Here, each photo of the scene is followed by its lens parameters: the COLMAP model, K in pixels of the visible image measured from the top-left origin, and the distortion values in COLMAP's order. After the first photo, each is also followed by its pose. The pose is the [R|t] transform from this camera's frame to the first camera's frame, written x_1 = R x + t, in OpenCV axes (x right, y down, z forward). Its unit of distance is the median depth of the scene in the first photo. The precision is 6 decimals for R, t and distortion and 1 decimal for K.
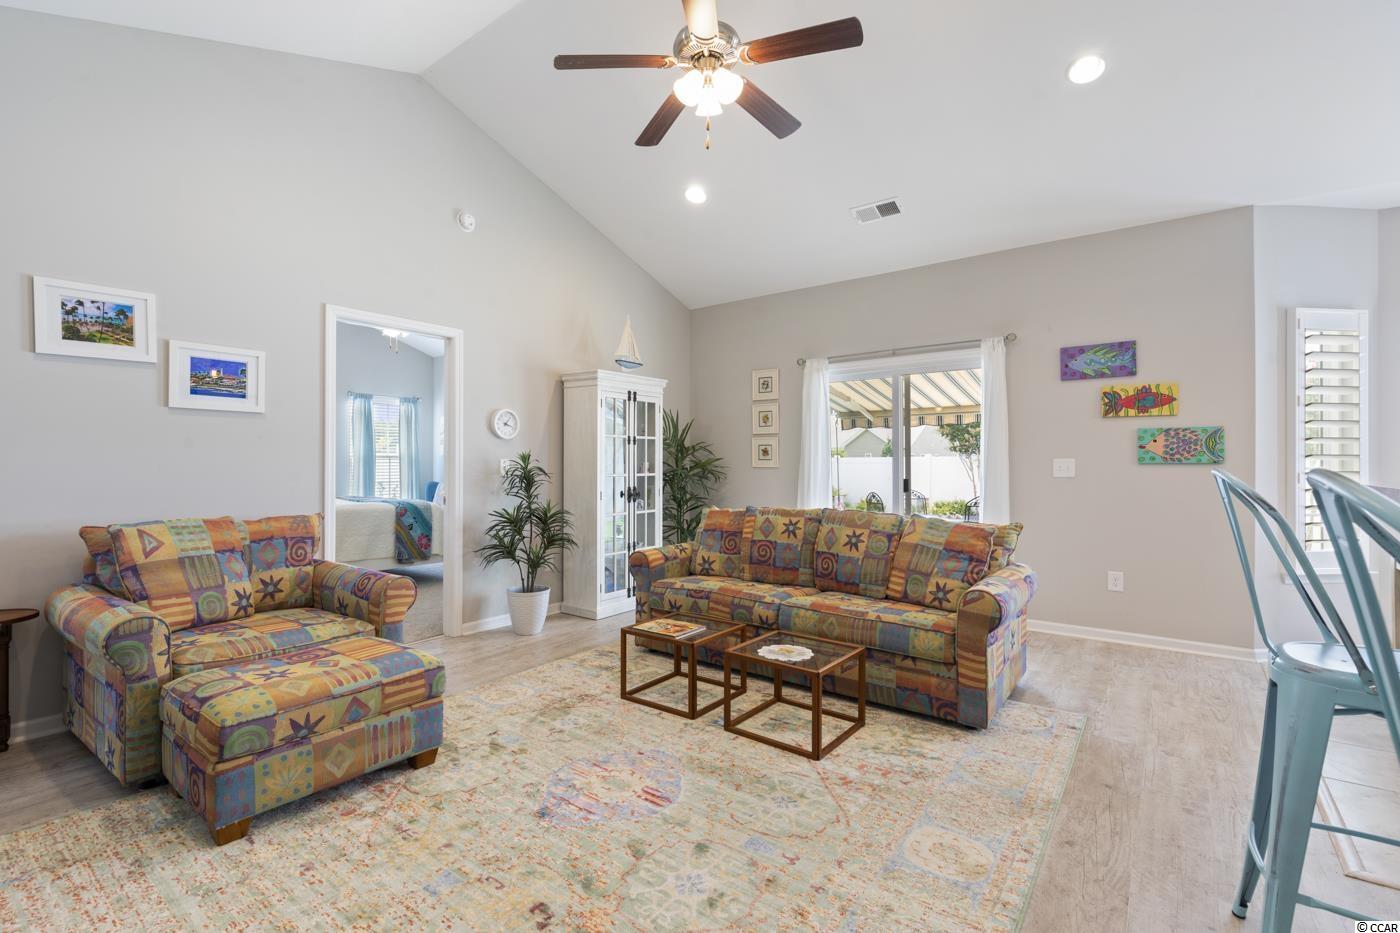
lens RADIAL K [[631.3, 0, 694.6], [0, 631.3, 462.8], [0, 0, 1]] dist [0.006815, -0.001179]
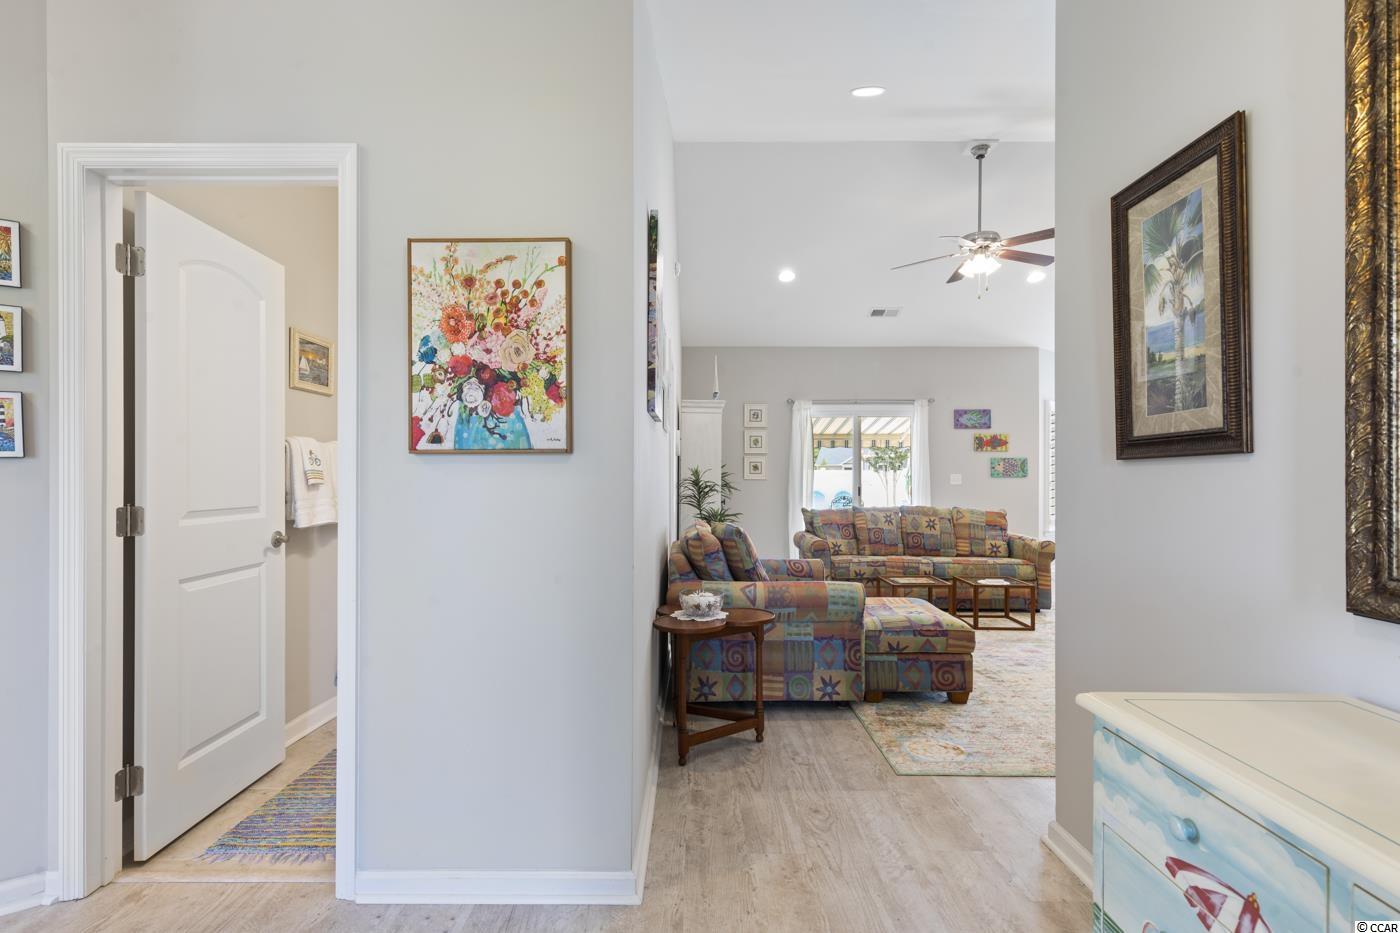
lens RADIAL K [[631.3, 0, 699.5], [0, 631.3, 484.3], [0, 0, 1]] dist [0.006815, -0.001179]
pose [[0.798088, -0.006671, 0.602504, -1.085449], [-0.003314, 0.999875, 0.015460, -0.003064], [-0.602531, -0.014335, 0.797966, 0.048473]]
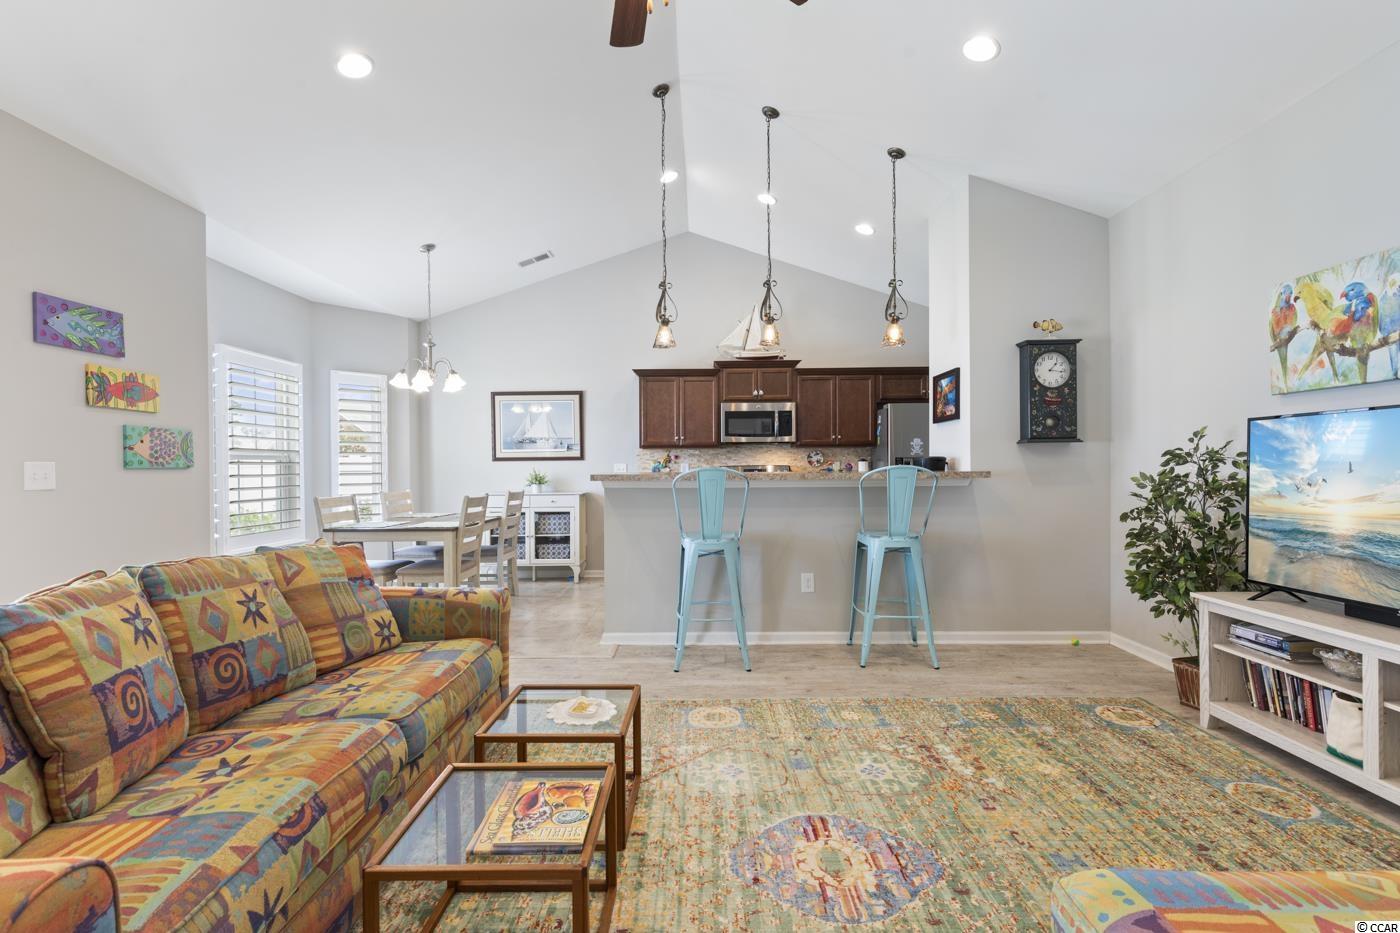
lens RADIAL K [[631.3, 0, 692.5], [0, 631.3, 465.6], [0, 0, 1]] dist [0.006815, -0.001179]
pose [[-0.595533, 0.003713, 0.803322, -0.374563], [0.005960, 0.999982, -0.000205, 0.001860], [-0.803308, 0.004666, -0.595545, 0.909575]]
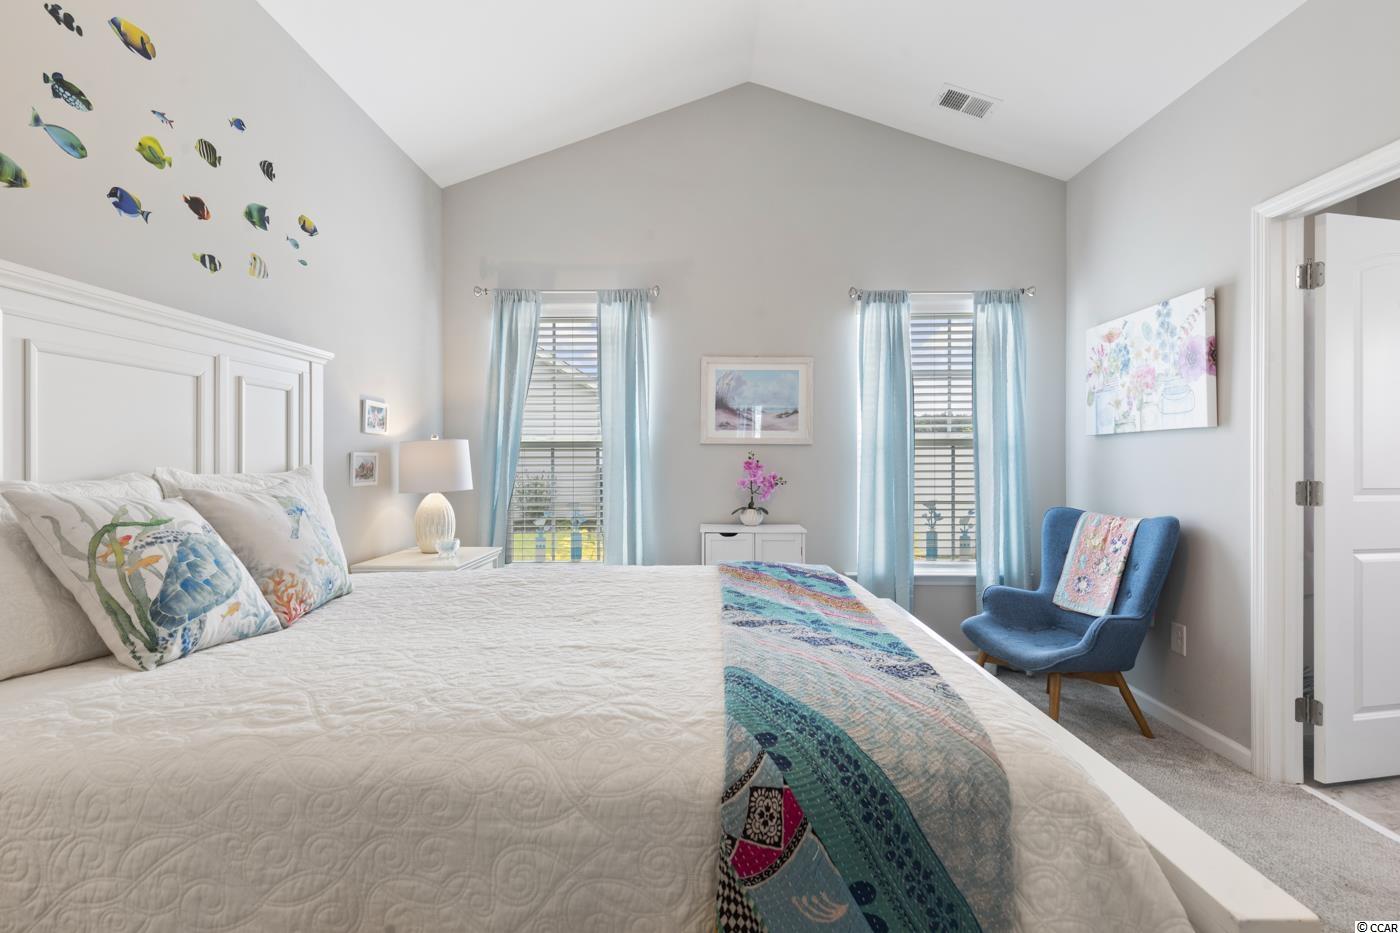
lens RADIAL K [[631.3, 0, 694.7], [0, 631.3, 460.3], [0, 0, 1]] dist [0.006815, -0.001179]
pose [[0.595357, -0.000790, -0.803461, -0.537989], [0.005823, 0.999977, 0.003332, 0.000701], [0.803441, -0.006662, 0.595348, 1.326575]]
